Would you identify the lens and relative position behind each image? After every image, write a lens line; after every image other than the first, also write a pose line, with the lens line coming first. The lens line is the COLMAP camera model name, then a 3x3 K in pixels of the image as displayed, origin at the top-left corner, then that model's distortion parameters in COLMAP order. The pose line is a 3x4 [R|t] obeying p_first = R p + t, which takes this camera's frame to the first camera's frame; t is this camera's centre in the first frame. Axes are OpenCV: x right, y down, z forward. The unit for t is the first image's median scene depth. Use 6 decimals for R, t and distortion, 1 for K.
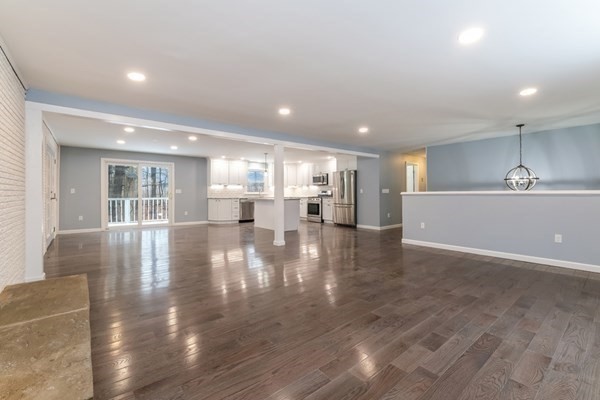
lens RADIAL K [[267.5, 0, 300.1], [0, 267.5, 185.6], [0, 0, 1]] dist [0.003028, 0.000179]
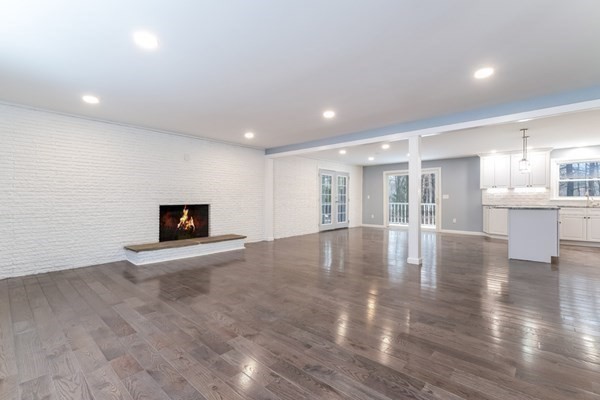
lens RADIAL K [[274.4, 0, 300.6], [0, 274.4, 193.1], [0, 0, 1]] dist [0.010434, -0.000037]
pose [[0.136519, -0.021648, -0.990401, 0.420127], [0.025100, 0.999516, -0.018387, 0.012887], [0.990319, -0.022349, 0.136996, 0.341951]]
